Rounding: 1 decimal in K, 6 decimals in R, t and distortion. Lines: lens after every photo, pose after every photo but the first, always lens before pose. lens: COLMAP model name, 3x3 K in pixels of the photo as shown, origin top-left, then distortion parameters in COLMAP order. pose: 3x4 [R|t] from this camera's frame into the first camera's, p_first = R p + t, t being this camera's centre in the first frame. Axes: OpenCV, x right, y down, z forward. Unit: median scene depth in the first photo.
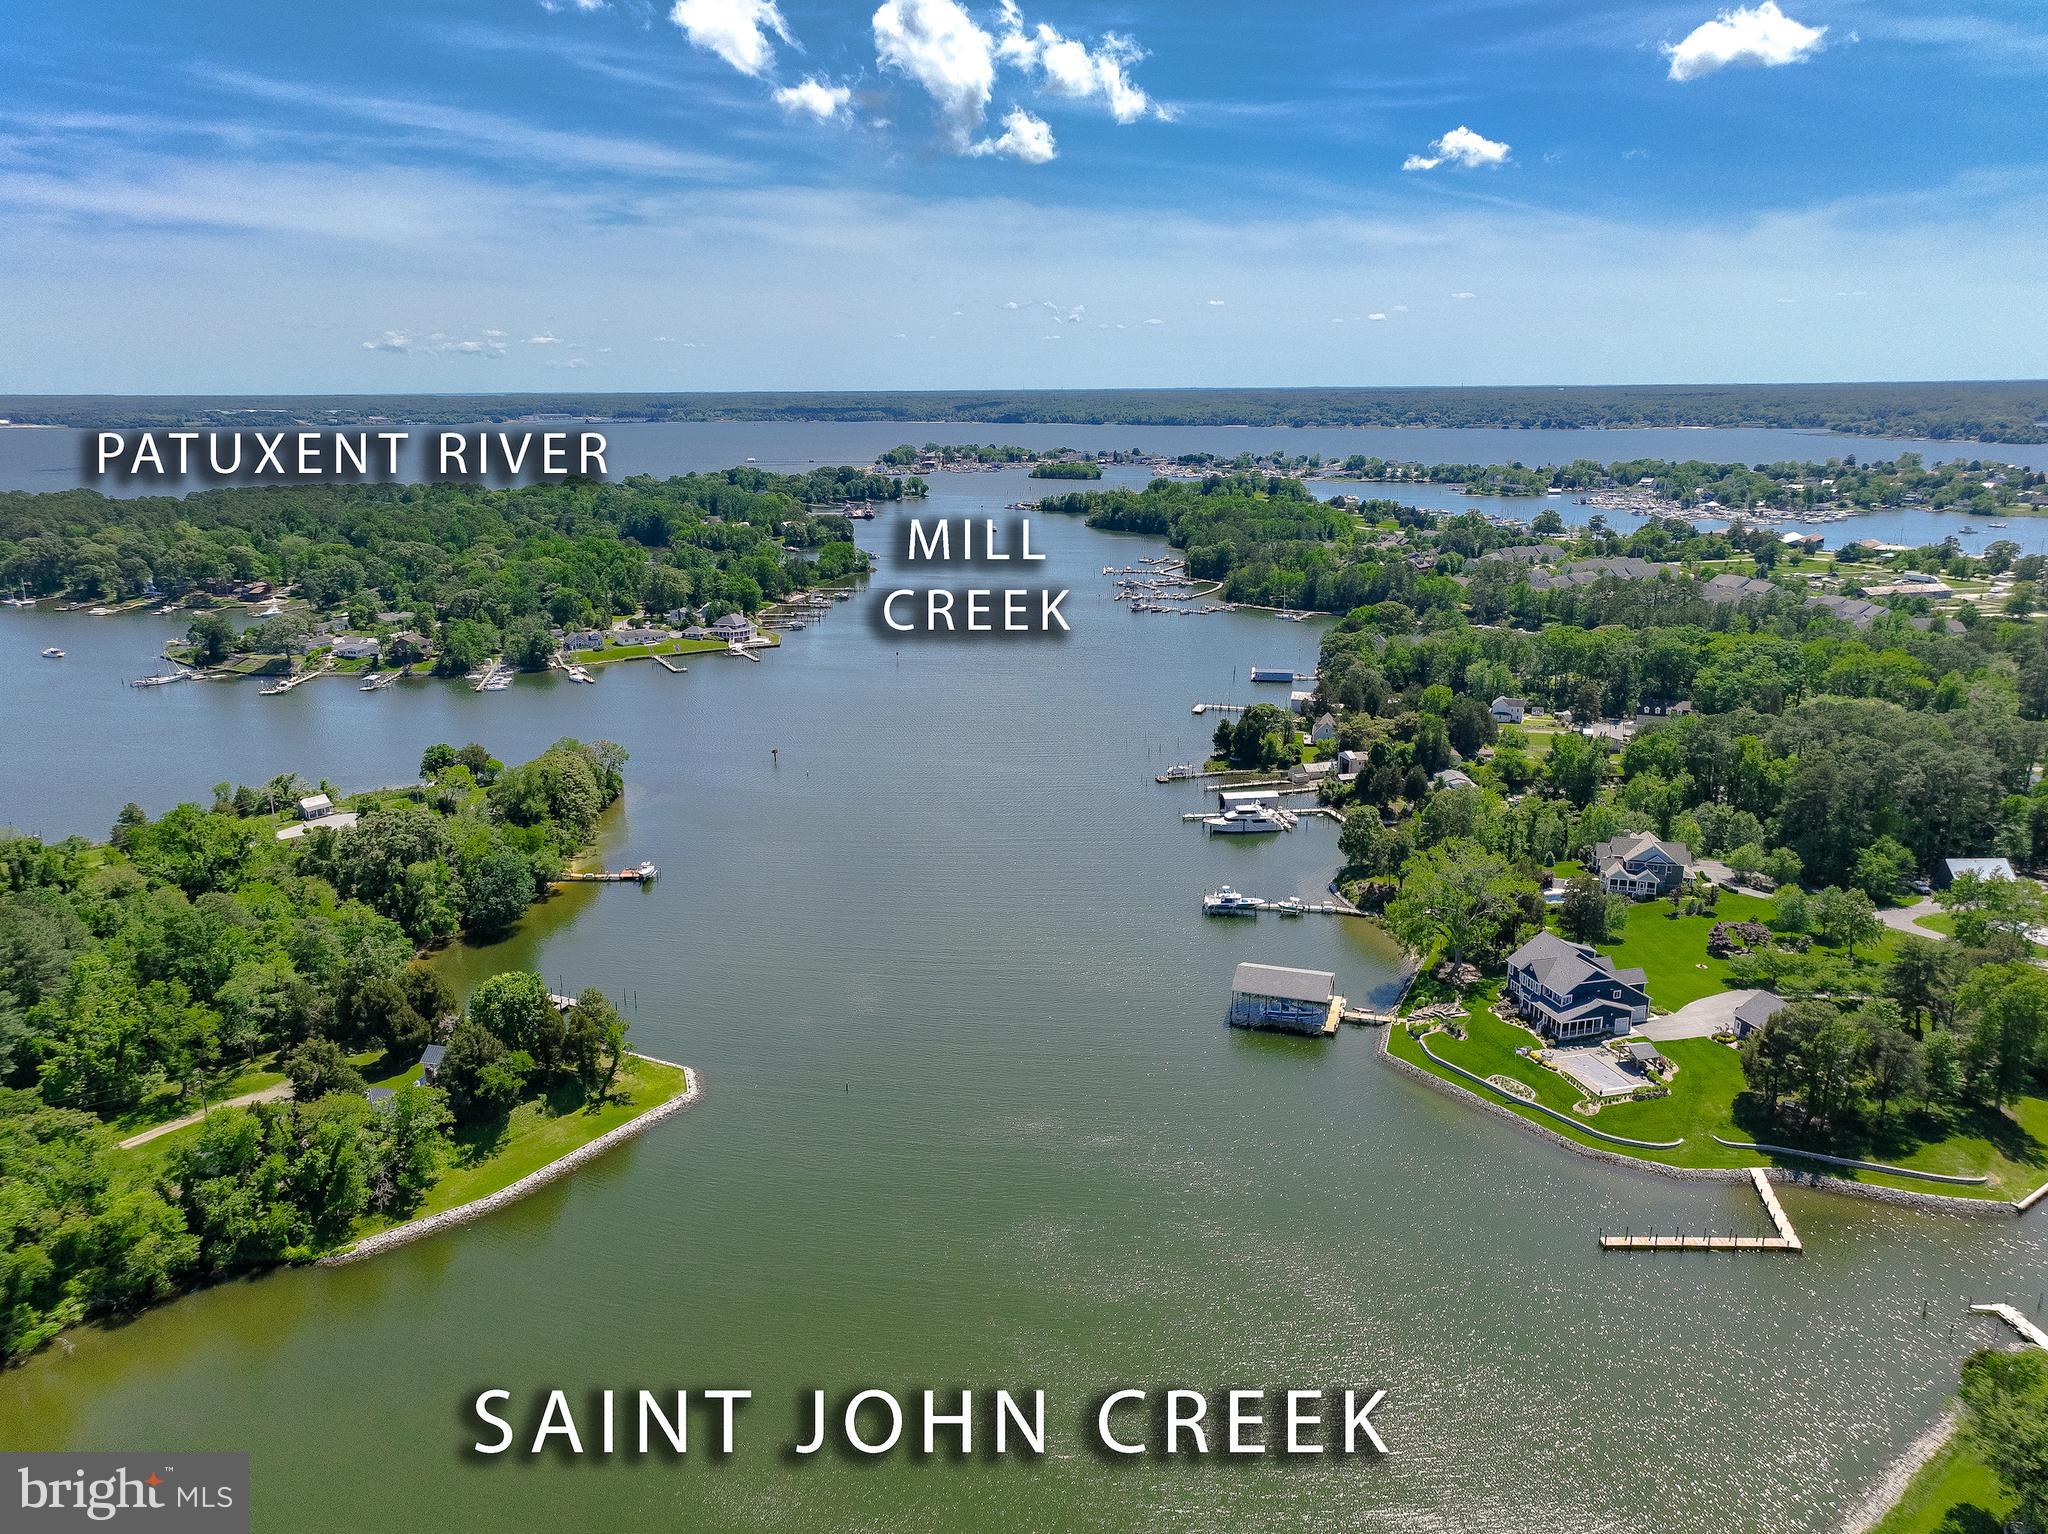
lens RADIAL K [[1447.6, 0, 1013.4], [0, 1447.6, 761.9], [0, 0, 1]] dist [0.001876, 0.020624]
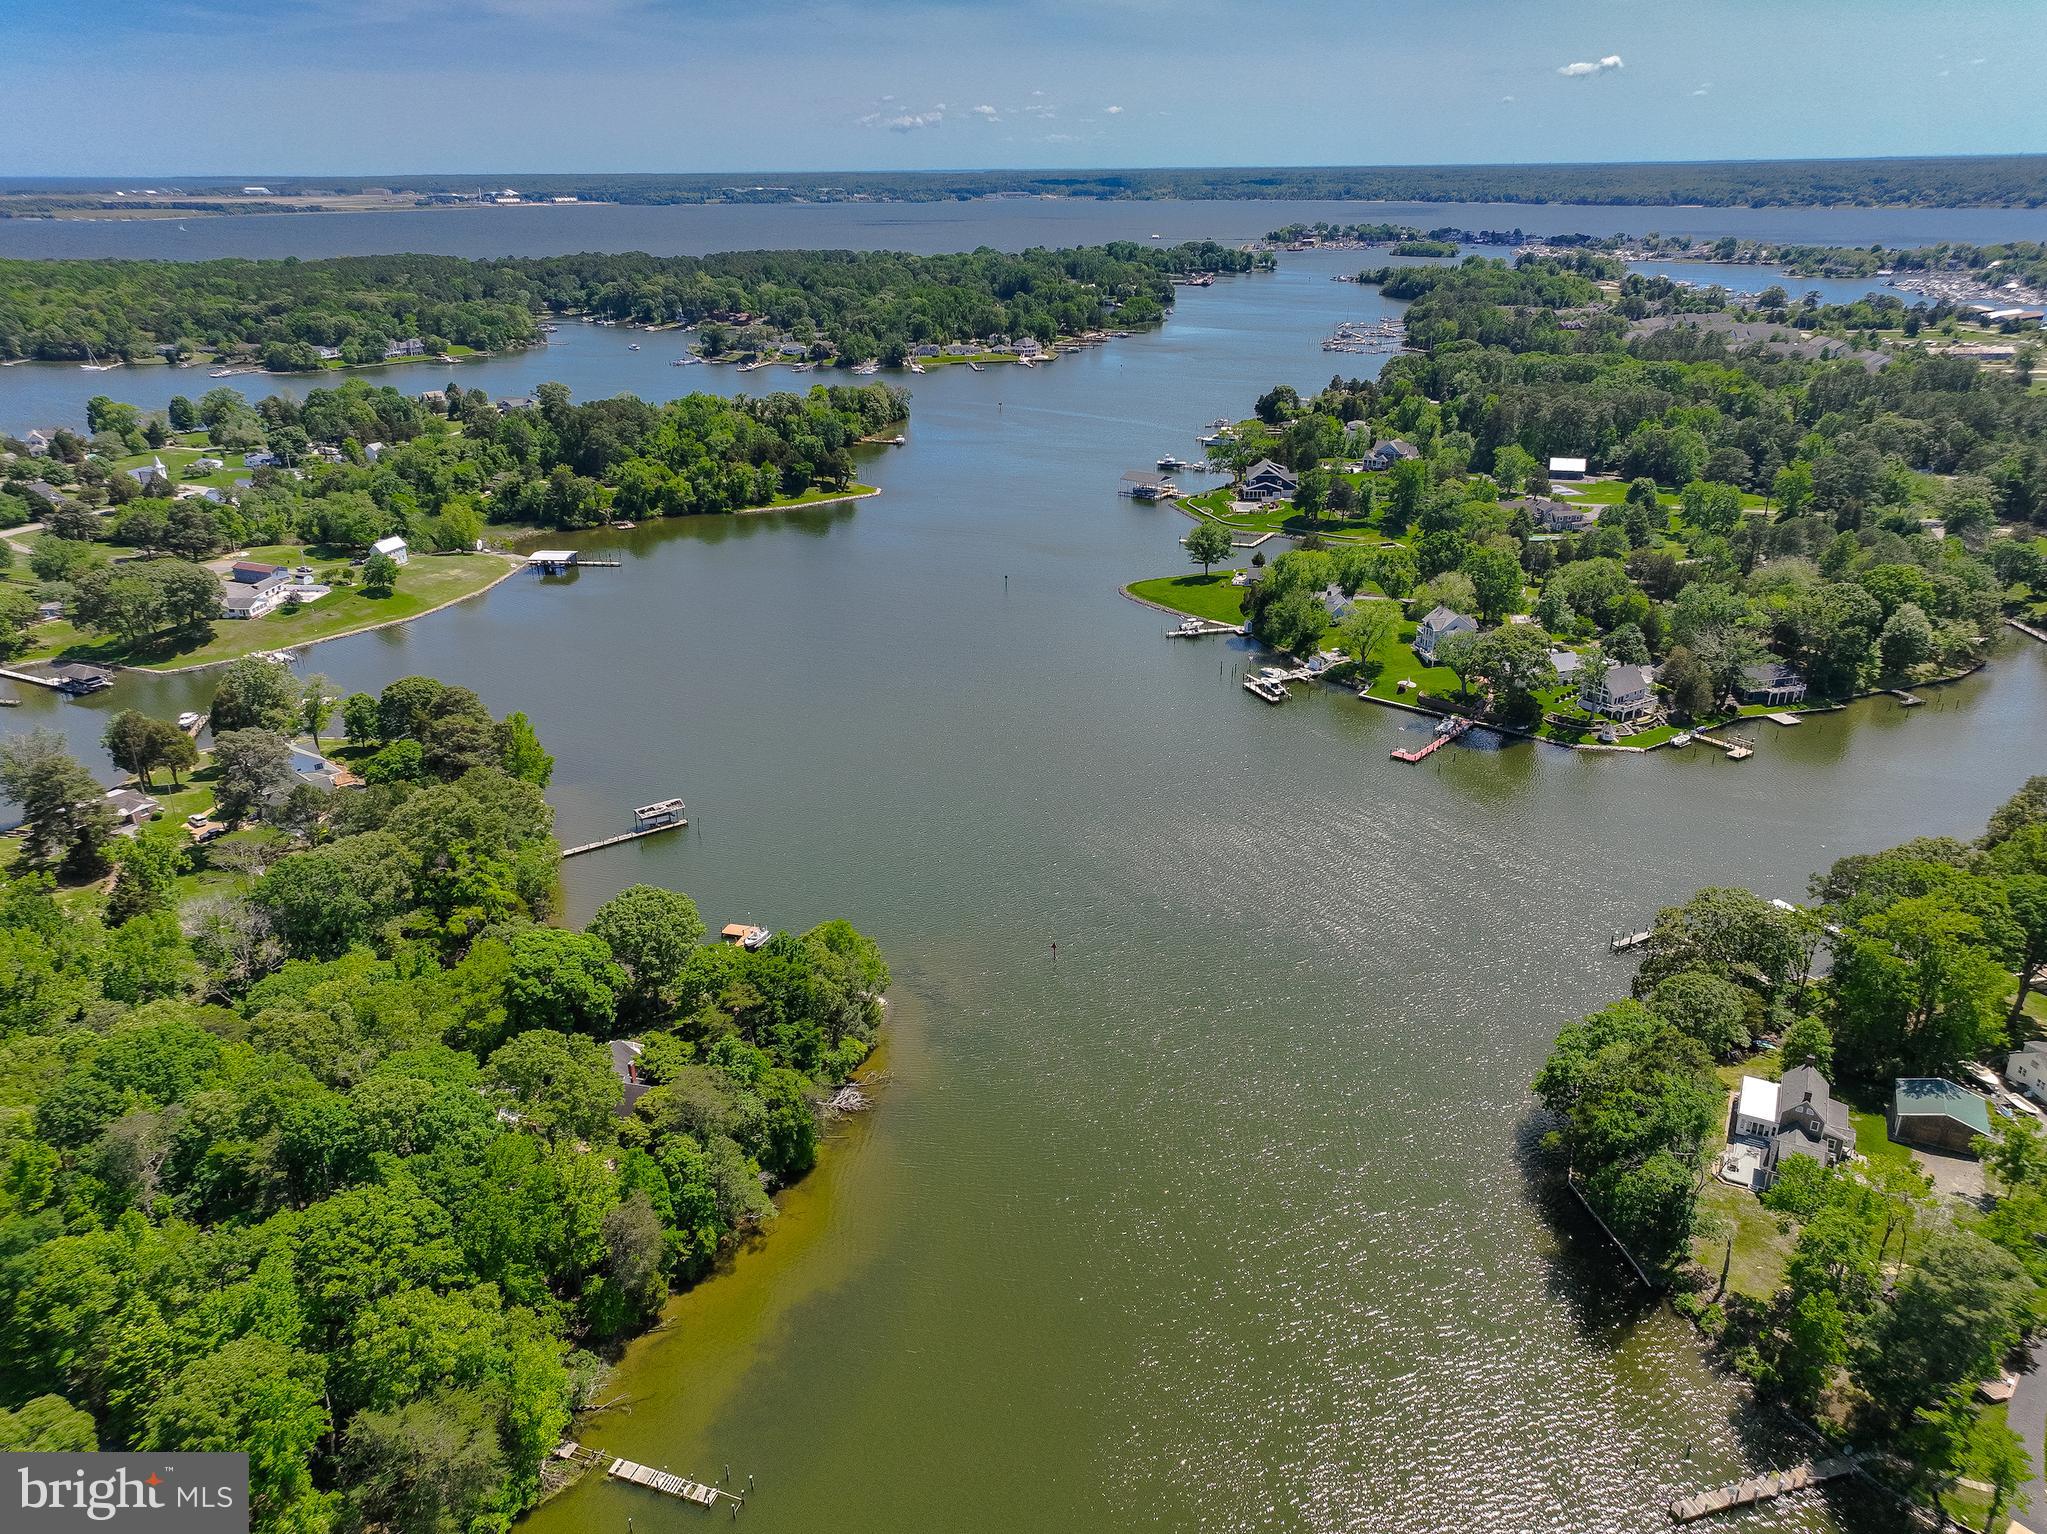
lens RADIAL K [[1446.9, 0, 1028.7], [0, 1446.9, 770.9], [0, 0, 1]] dist [0.001876, 0.020624]
pose [[0.954373, 0.113671, -0.276136, 0.228041], [-0.072587, 0.985288, 0.154720, 0.089782], [0.289661, -0.127617, 0.948583, -0.395924]]
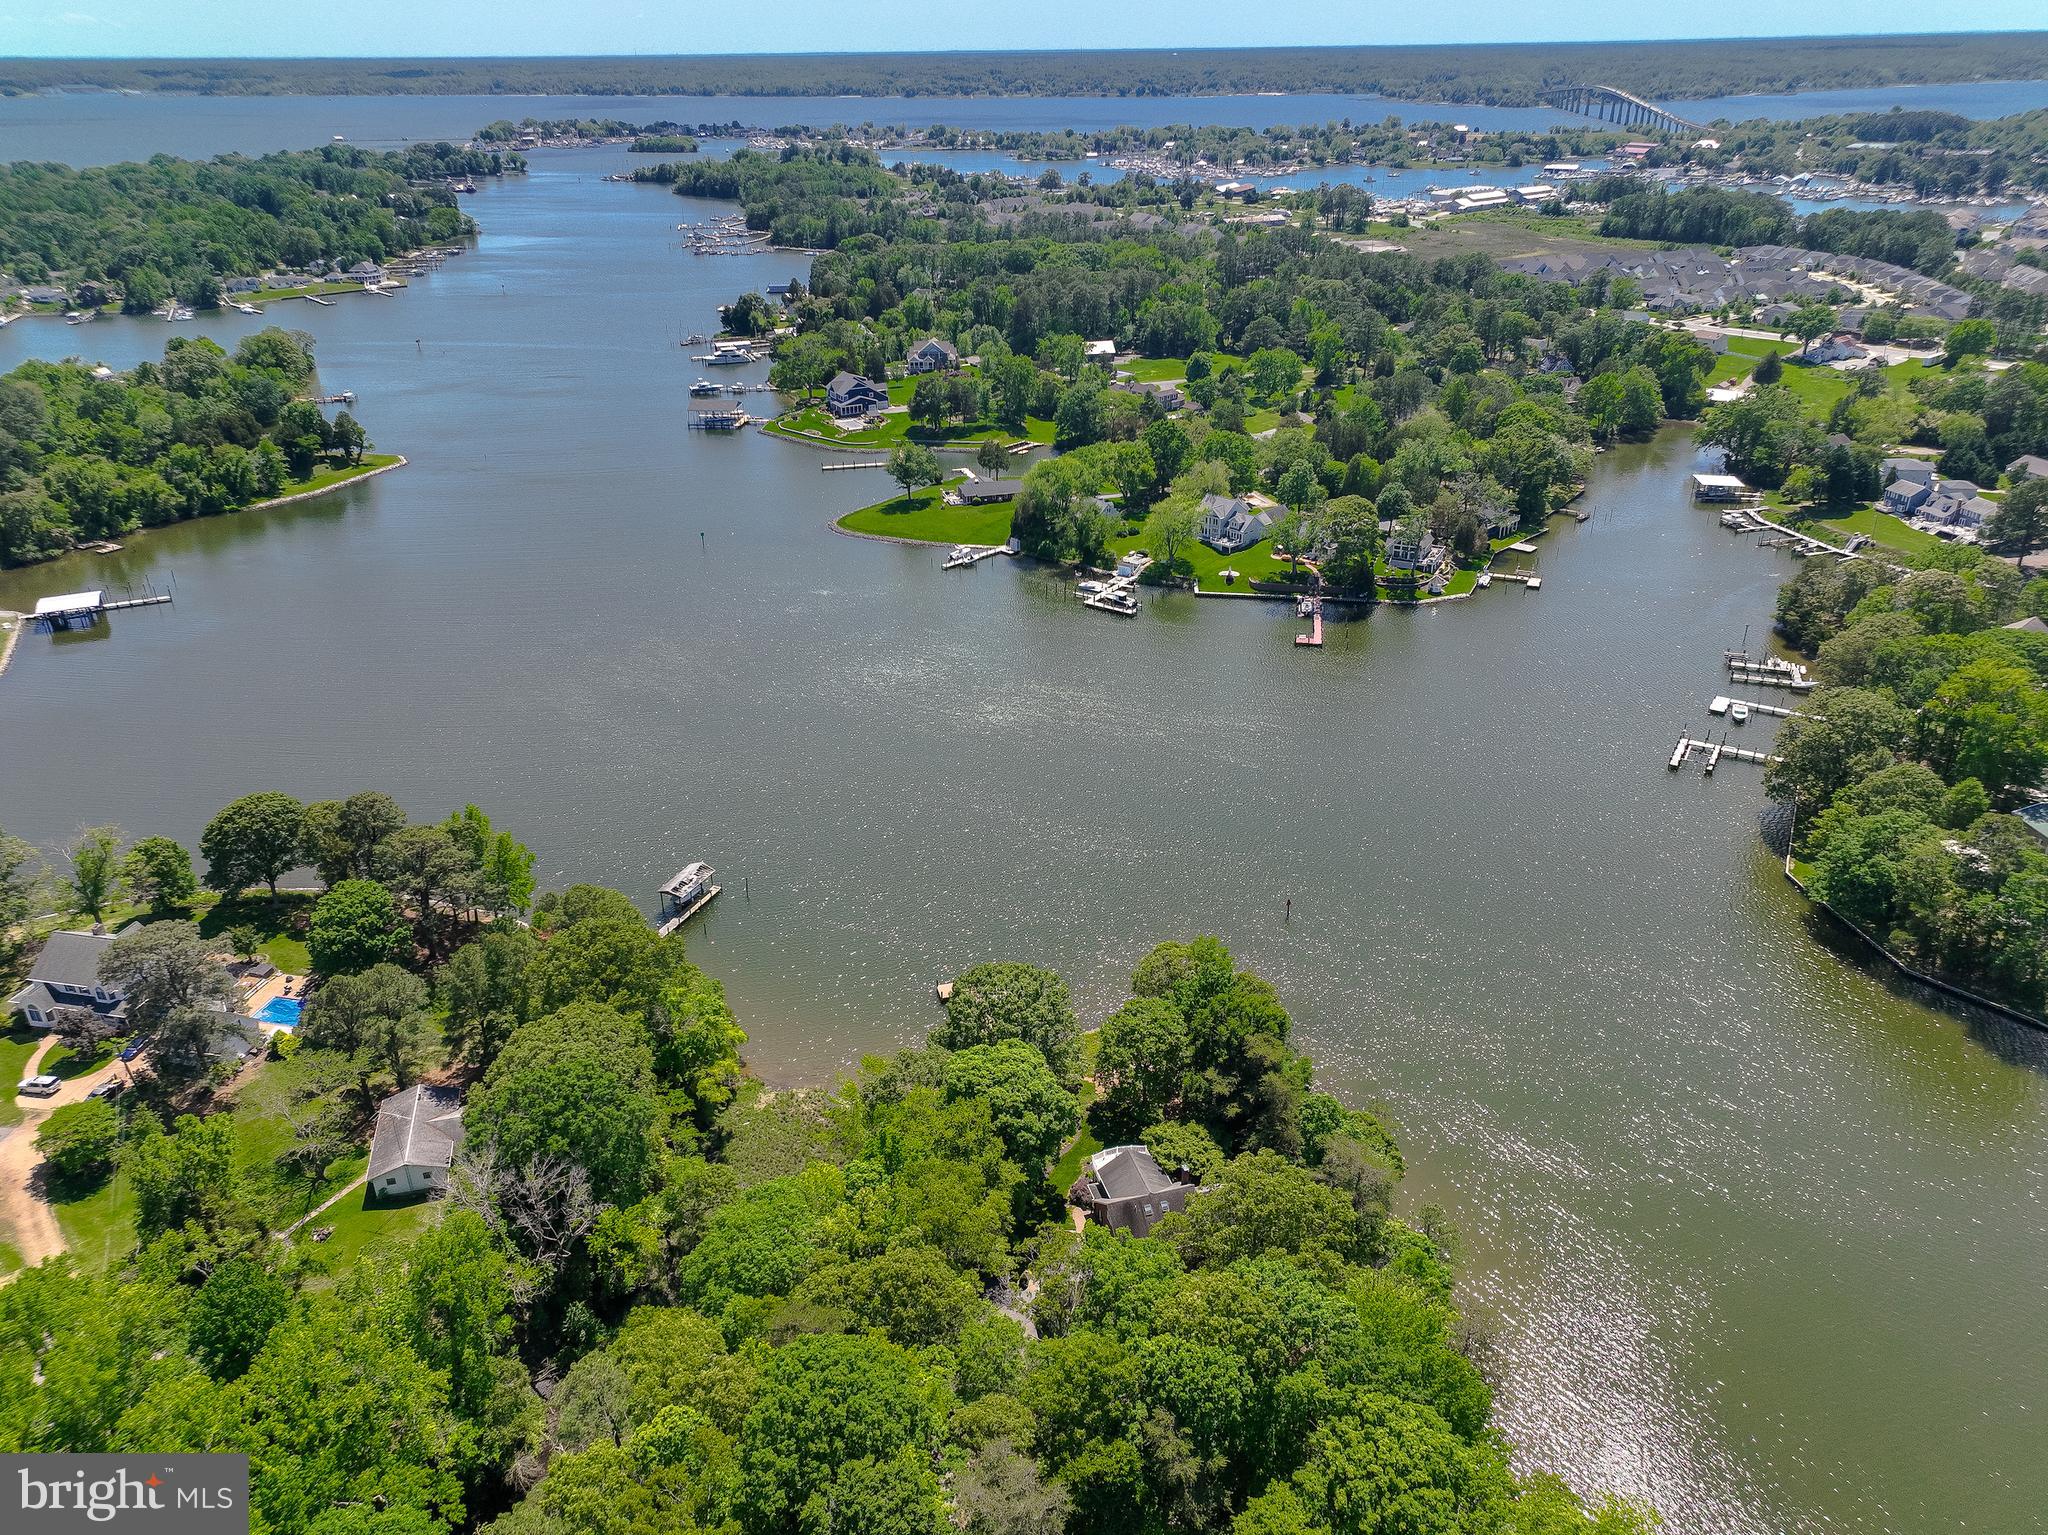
lens RADIAL K [[1447.6, 0, 1021.2], [0, 1447.6, 771.0], [0, 0, 1]] dist [0.001876, 0.020624]
pose [[0.971689, -0.109069, 0.209582, 0.042663], [0.063517, 0.975003, 0.212920, 0.083345], [-0.227566, -0.193580, 0.954327, -0.364525]]
